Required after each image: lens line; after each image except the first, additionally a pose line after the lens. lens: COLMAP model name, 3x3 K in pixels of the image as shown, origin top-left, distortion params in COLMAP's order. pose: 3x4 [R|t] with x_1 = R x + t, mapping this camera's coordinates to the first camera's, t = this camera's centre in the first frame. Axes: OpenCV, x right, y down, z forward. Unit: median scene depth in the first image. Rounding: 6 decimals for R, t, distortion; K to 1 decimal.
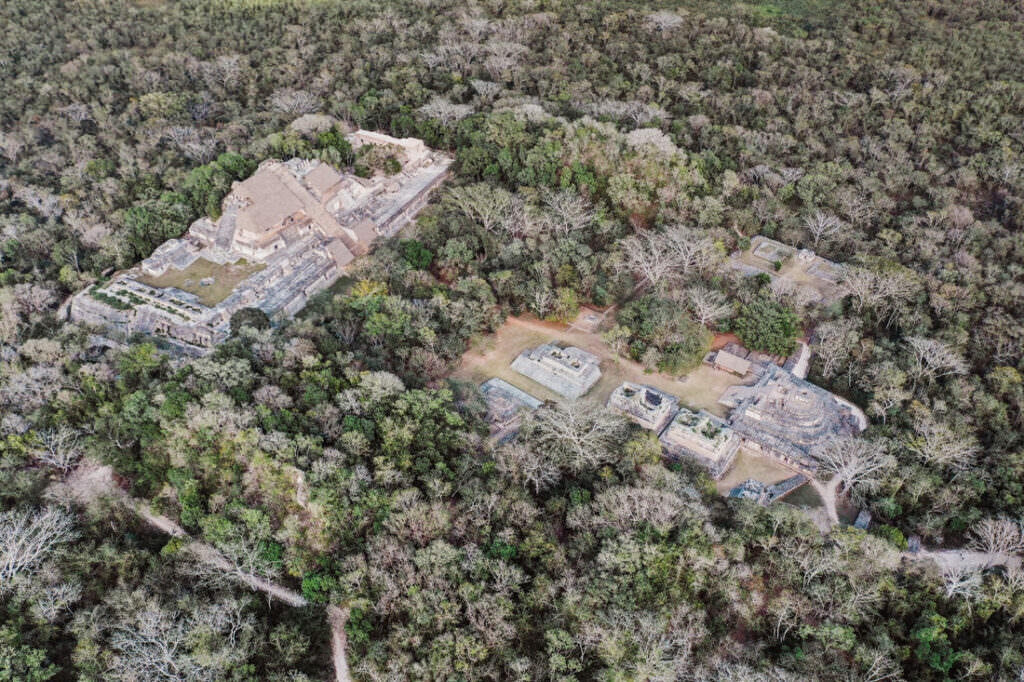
lens RADIAL K [[817.3, 0, 512.0], [0, 817.3, 341.0], [0, 0, 1]] dist [-0.012001, -0.002959]
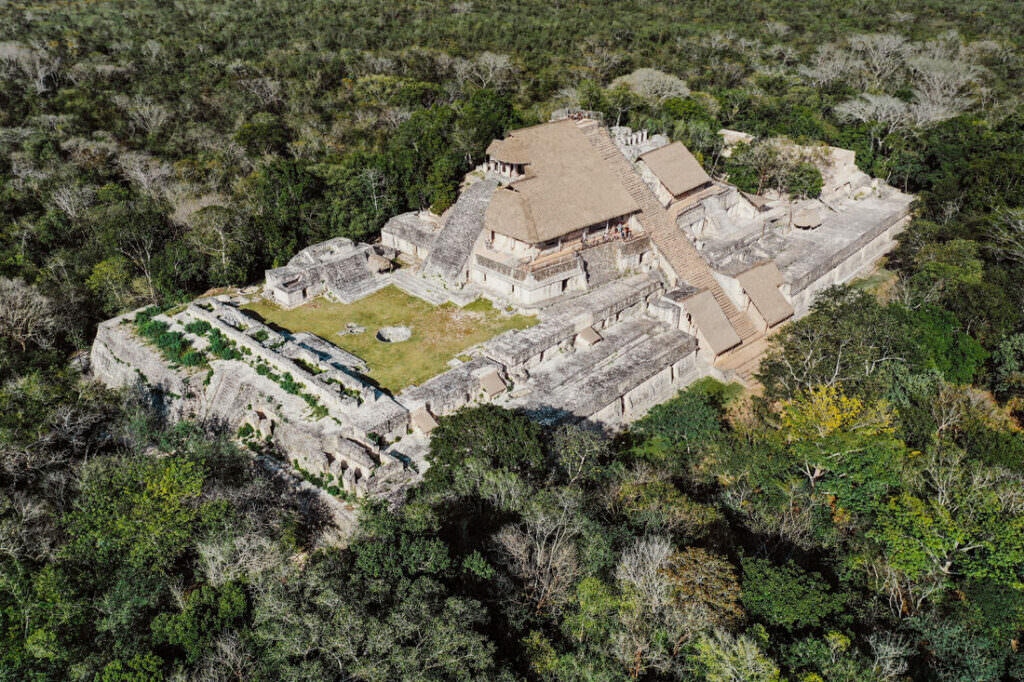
lens RADIAL K [[817.3, 0, 512.0], [0, 817.3, 341.0], [0, 0, 1]] dist [-0.012001, -0.002959]
pose [[0.962530, 0.142224, -0.230884, -0.223575], [-0.184930, 0.966993, -0.175287, -0.008693], [0.198333, 0.211417, 0.957062, 0.626012]]
